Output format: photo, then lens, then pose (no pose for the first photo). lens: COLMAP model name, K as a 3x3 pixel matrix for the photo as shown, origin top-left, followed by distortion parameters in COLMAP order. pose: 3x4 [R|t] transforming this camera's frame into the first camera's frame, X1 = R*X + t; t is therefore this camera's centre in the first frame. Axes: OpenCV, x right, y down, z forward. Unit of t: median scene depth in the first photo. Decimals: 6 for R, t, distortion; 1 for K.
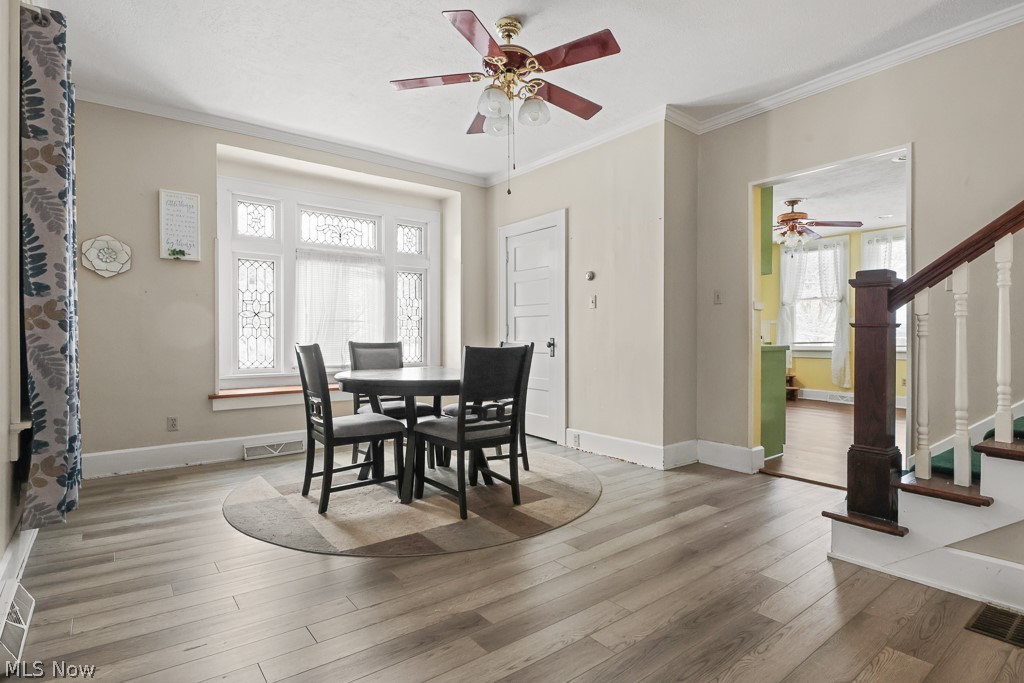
lens RADIAL K [[507.0, 0, 506.6], [0, 507.0, 341.4], [0, 0, 1]] dist [0.002928, 0.000994]
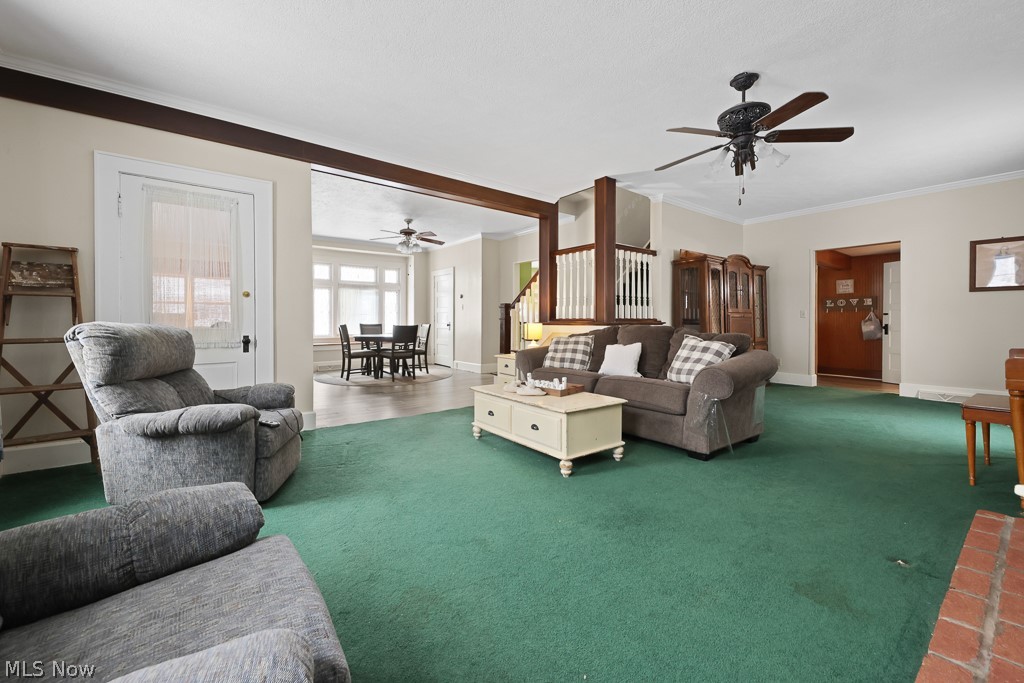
lens RADIAL K [[405.3, 0, 507.8], [0, 405.3, 323.4], [0, 0, 1]] dist [-0.003020, -0.000600]
pose [[0.999998, 0.001335, -0.001747, 0.433628], [-0.001334, 0.999999, 0.000749, -0.003412], [0.001748, -0.000747, 0.999998, -1.024049]]
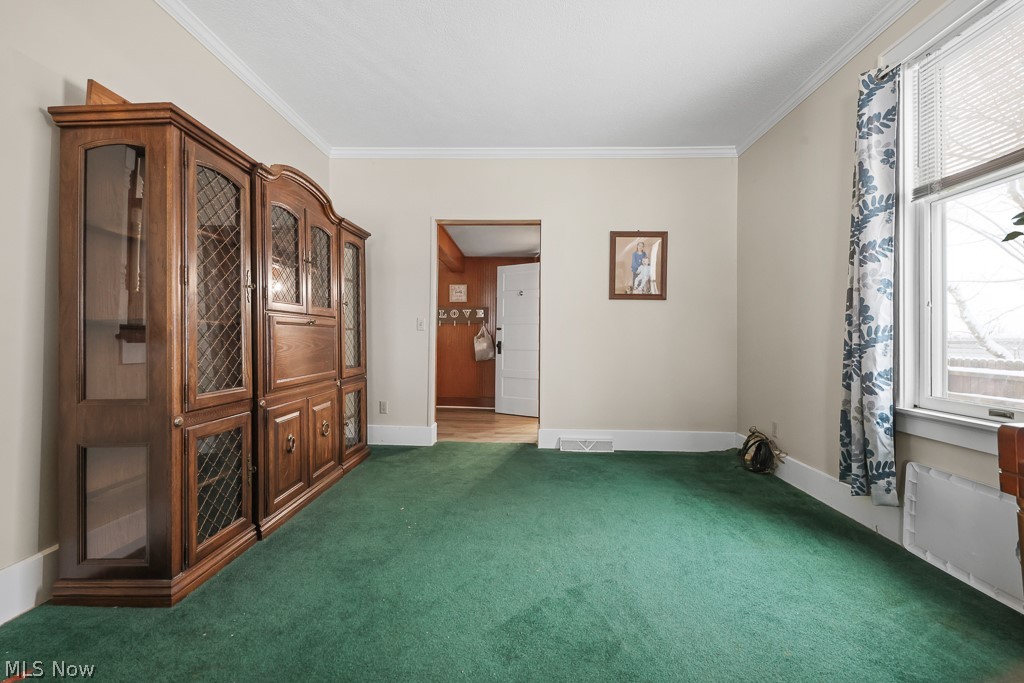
lens RADIAL K [[405.3, 0, 509.1], [0, 405.3, 338.1], [0, 0, 1]] dist [-0.003020, -0.000600]
pose [[0.631020, 0.011227, 0.775685, 0.961651], [-0.010932, 0.999925, -0.005580, -0.004671], [-0.775689, -0.004959, 0.631096, -0.229167]]
